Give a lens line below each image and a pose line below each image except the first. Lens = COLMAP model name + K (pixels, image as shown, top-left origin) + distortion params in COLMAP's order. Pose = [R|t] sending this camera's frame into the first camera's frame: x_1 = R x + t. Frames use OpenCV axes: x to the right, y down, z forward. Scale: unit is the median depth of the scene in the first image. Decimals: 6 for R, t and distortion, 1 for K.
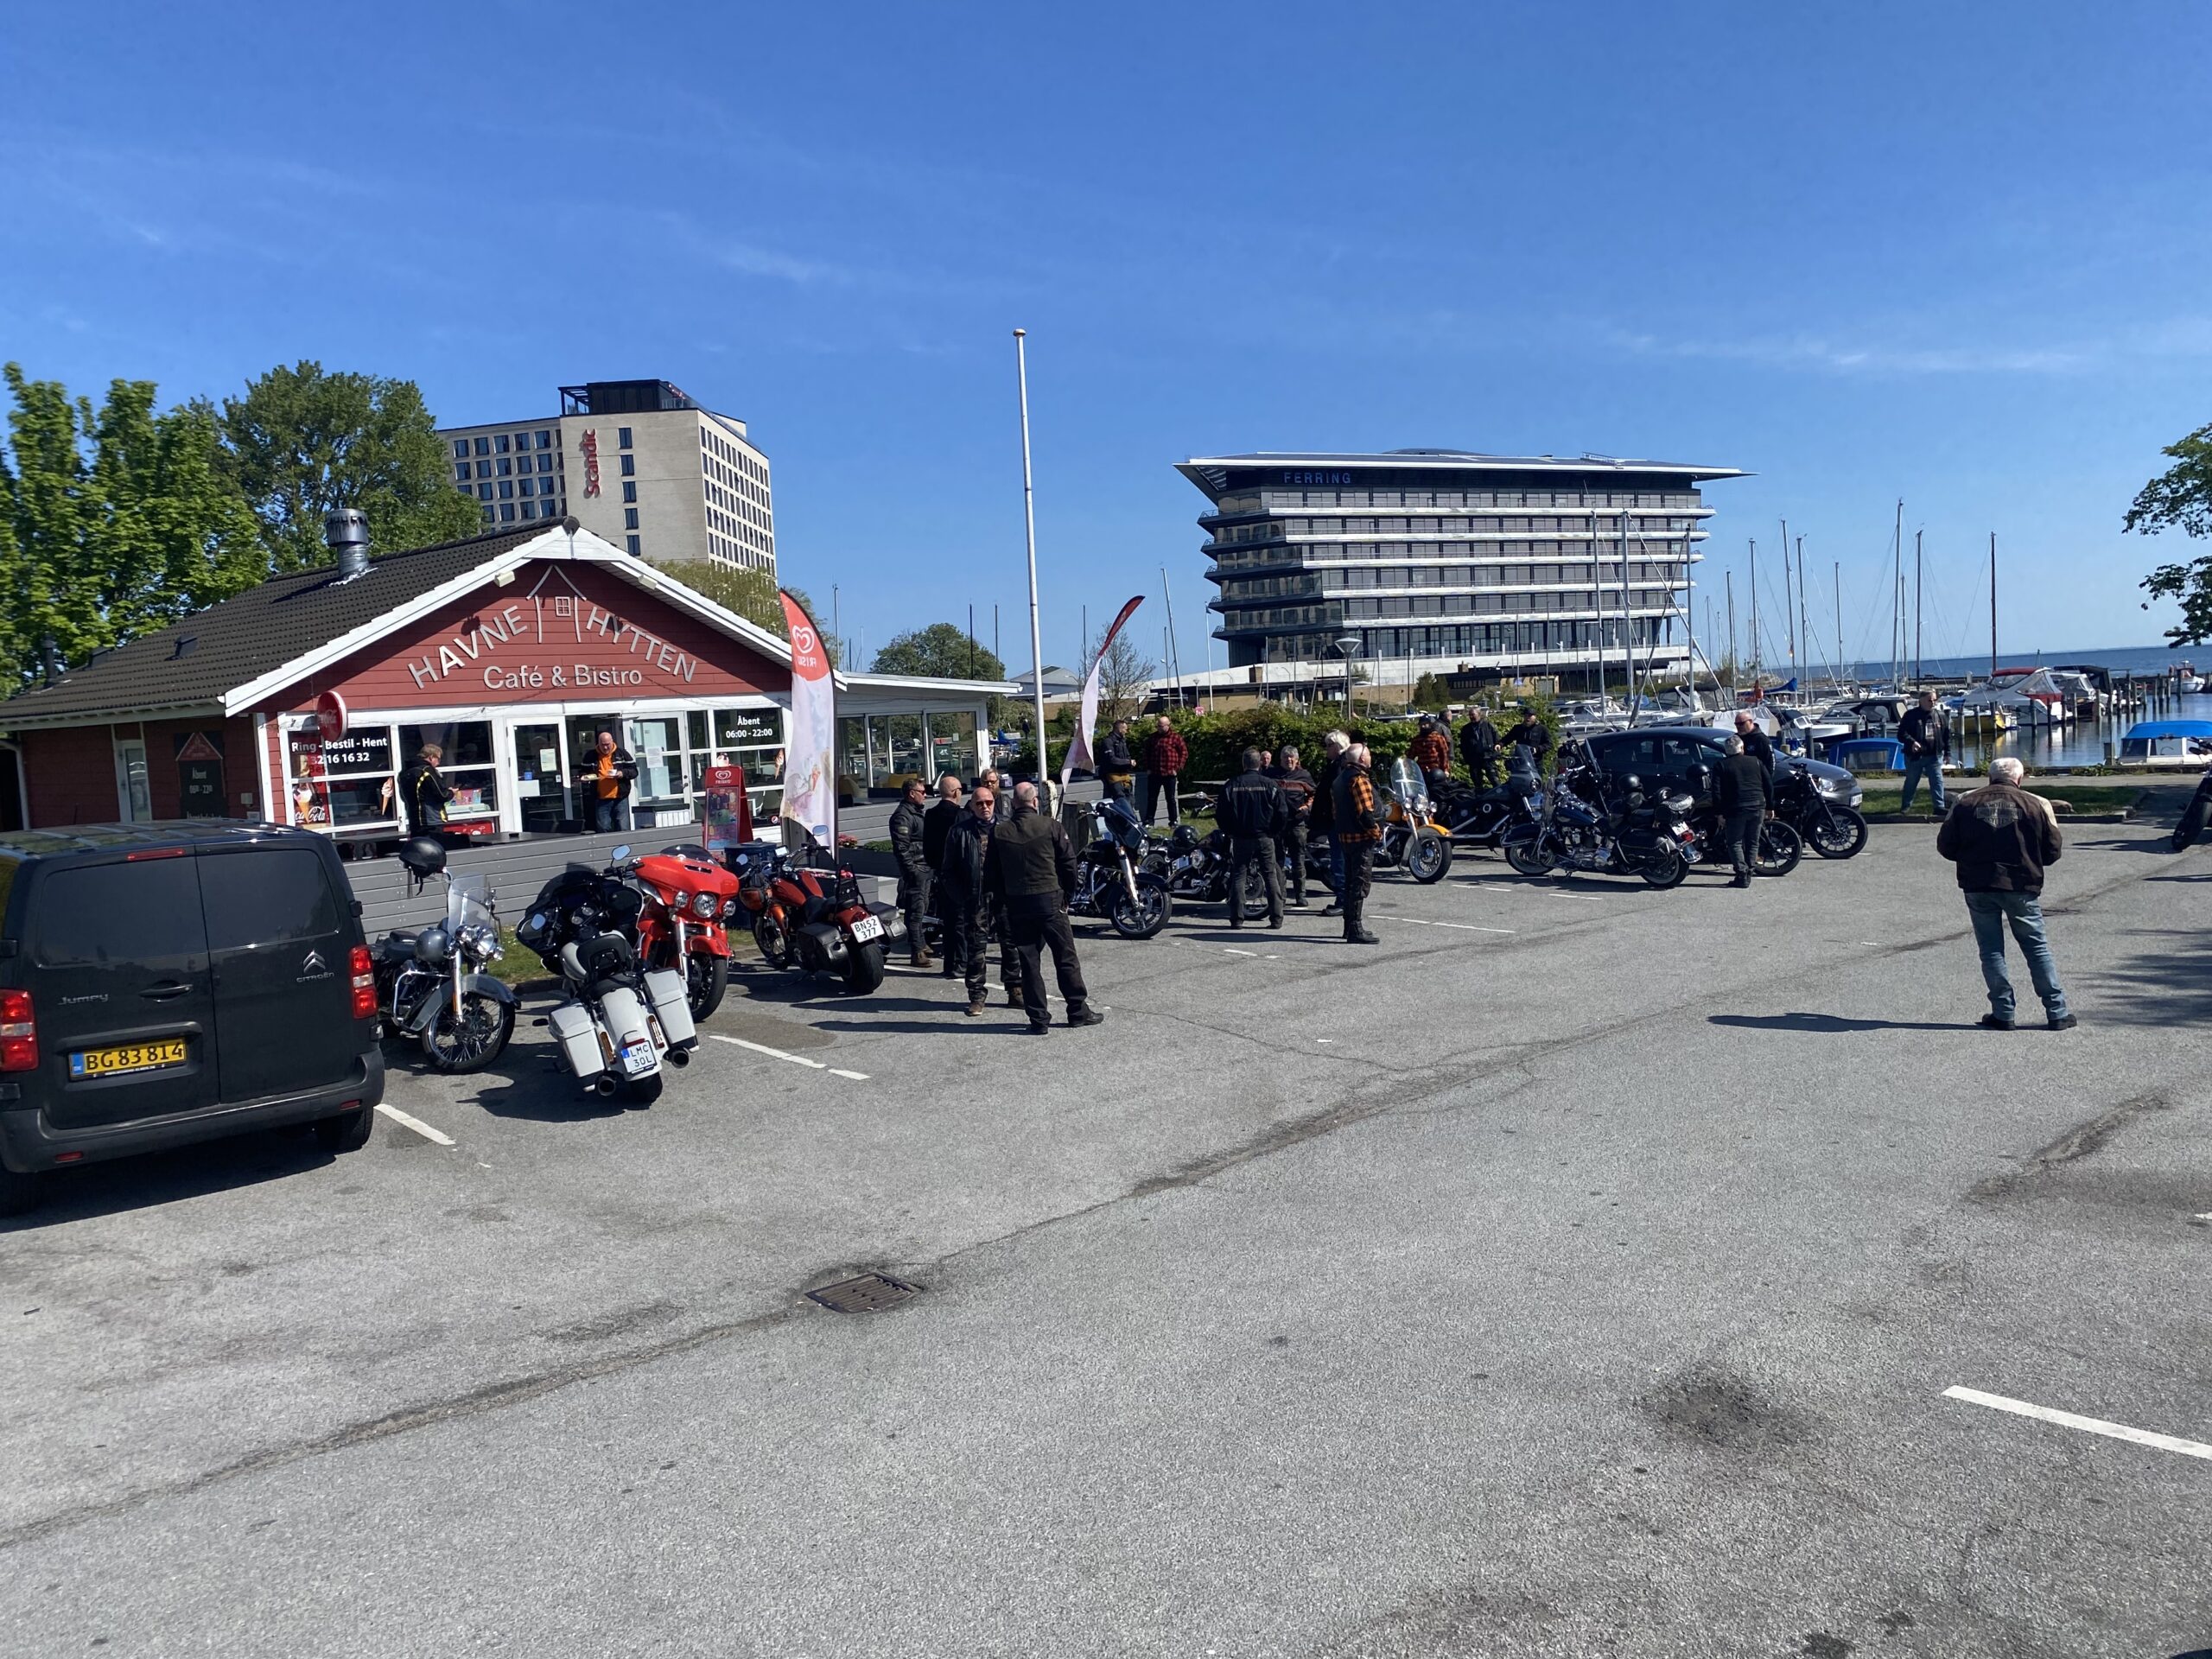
lens RADIAL K [[1649.7, 0, 1083.4], [0, 1649.7, 825.7], [0, 0, 1]] dist [0.038375, -0.051869]
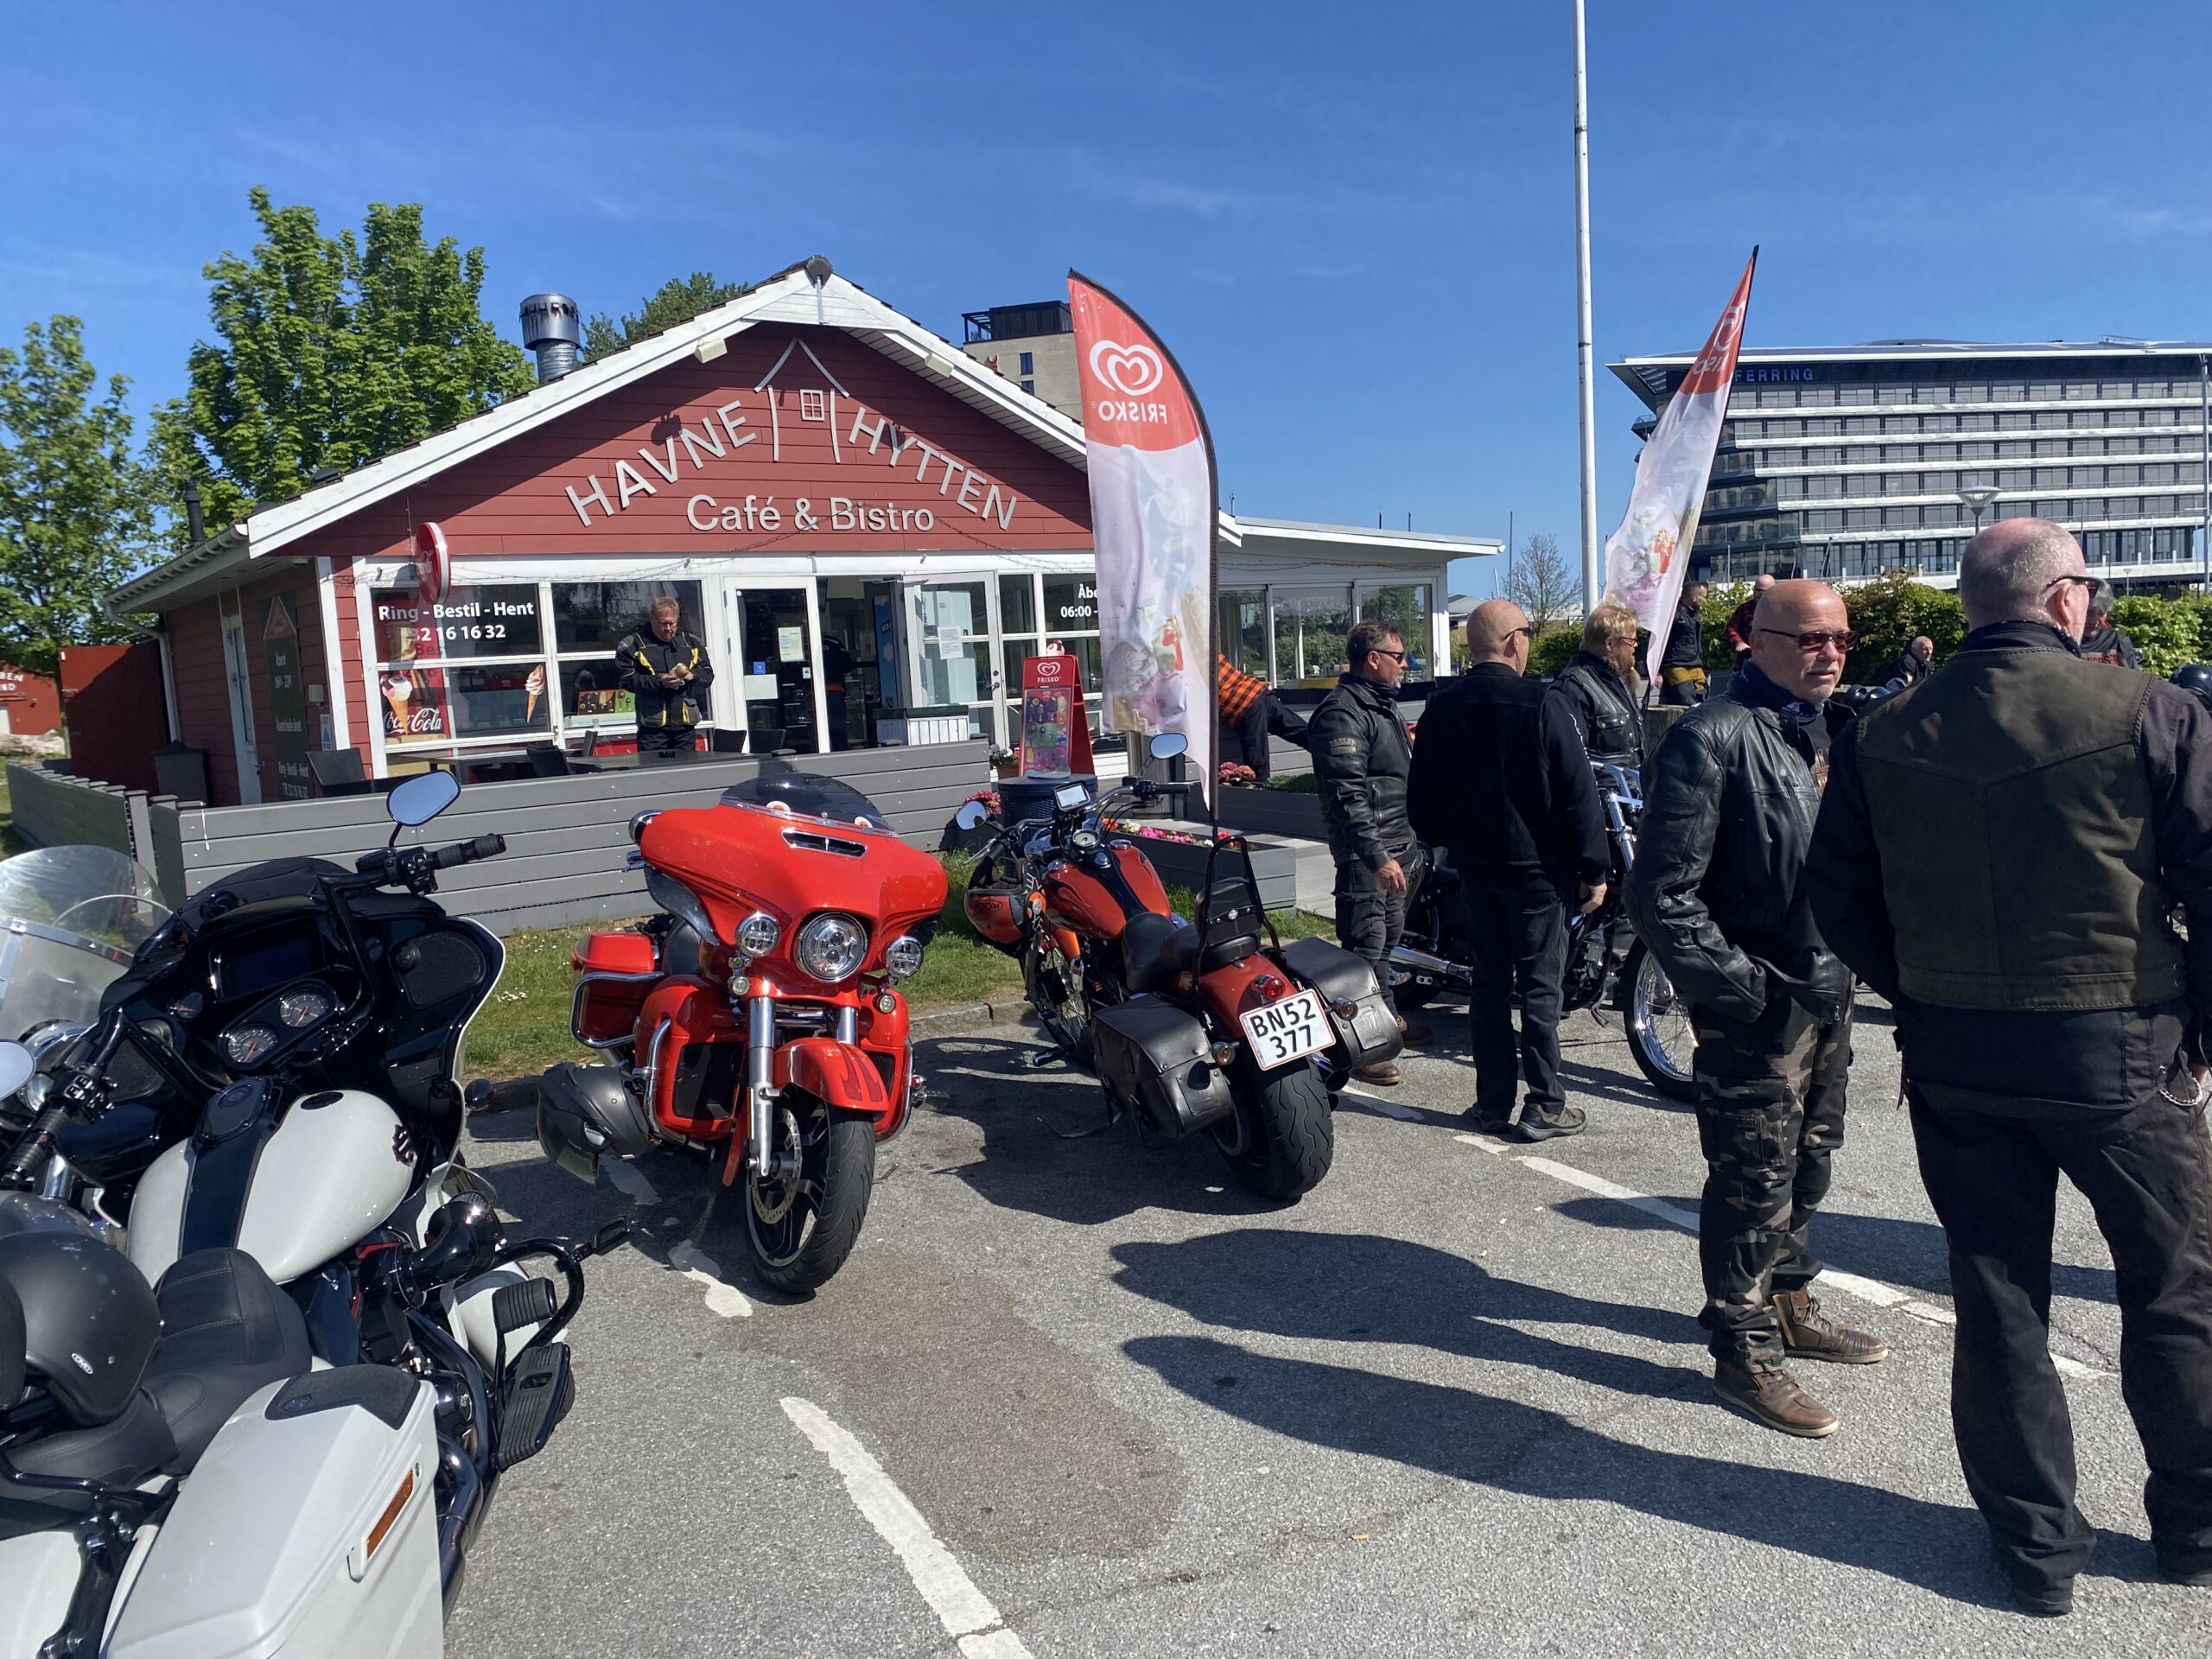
lens RADIAL K [[1649.7, 0, 1094.1], [0, 1649.7, 821.8], [0, 0, 1]] dist [0.038375, -0.051869]
pose [[0.973193, 0.021117, -0.229019, -0.038712], [-0.012611, 0.999177, 0.038540, 0.002875], [0.229645, -0.034619, 0.972659, 0.276026]]
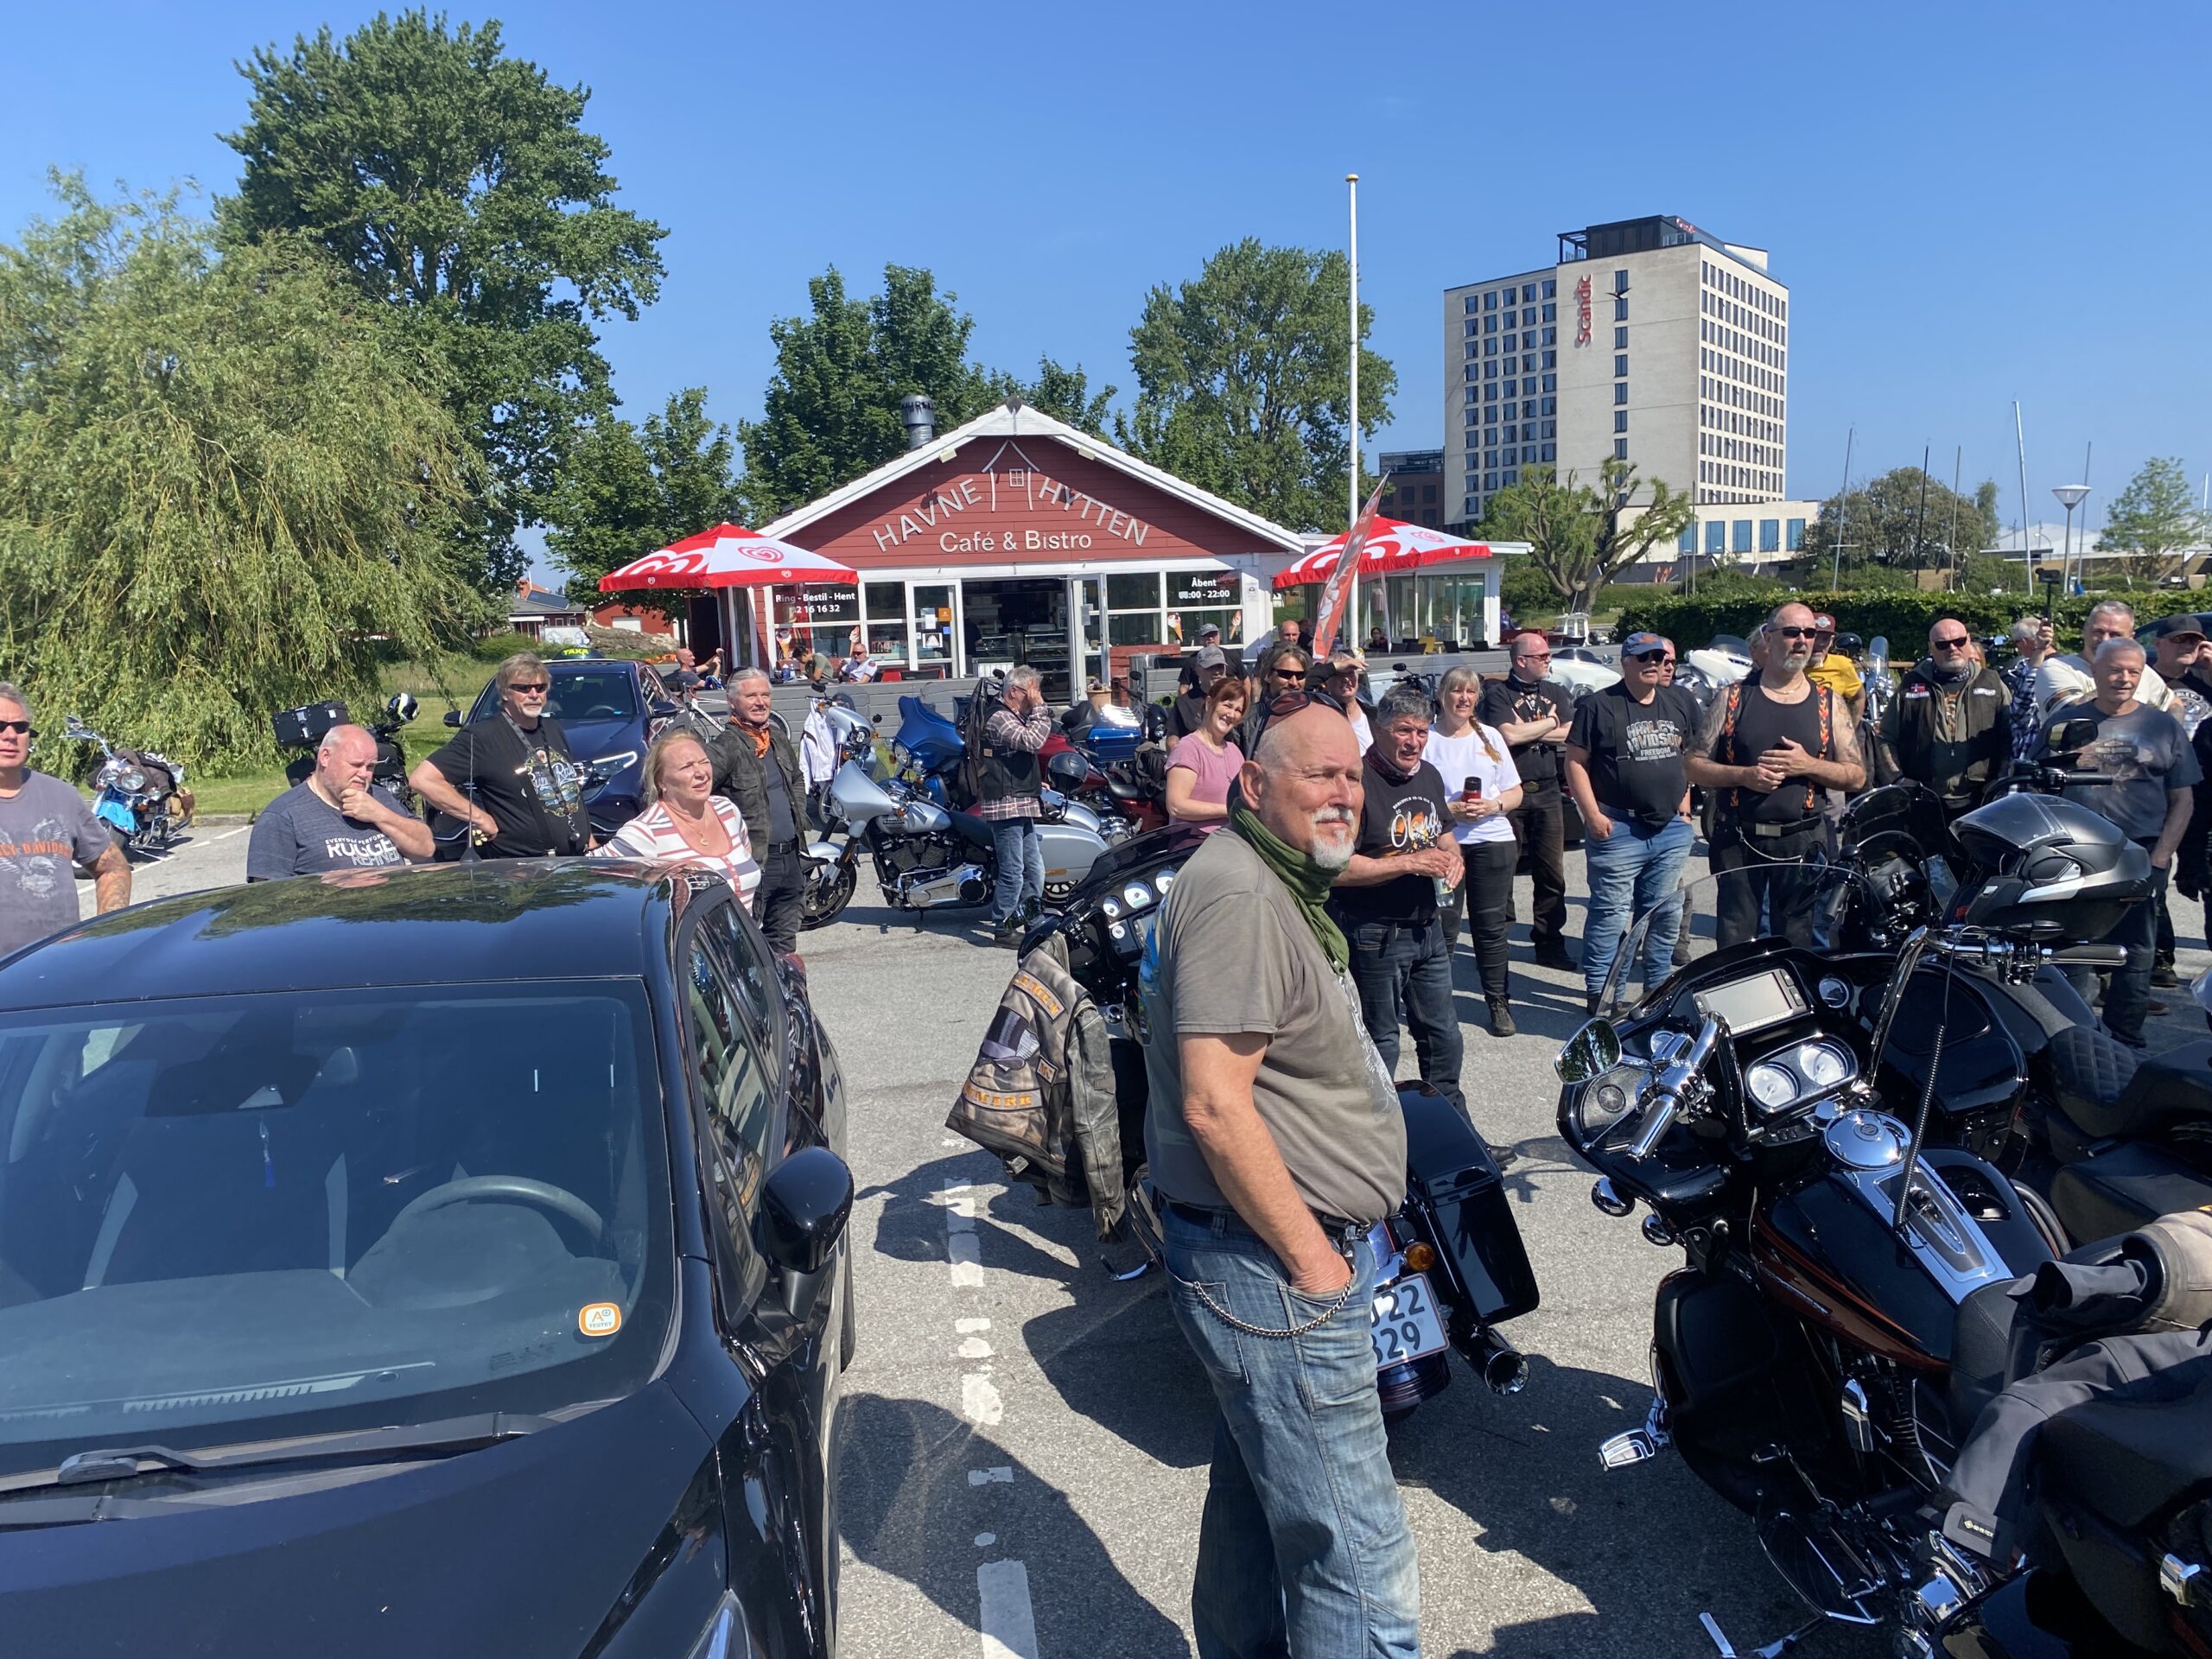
lens RADIAL K [[1649.7, 0, 1084.4], [0, 1649.7, 832.8], [0, 0, 1]] dist [0.038375, -0.051869]
pose [[0.821114, 0.100217, -0.561897, 0.272692], [-0.048763, 0.993183, 0.105880, -0.009637], [0.568678, -0.059540, 0.820403, 0.059429]]
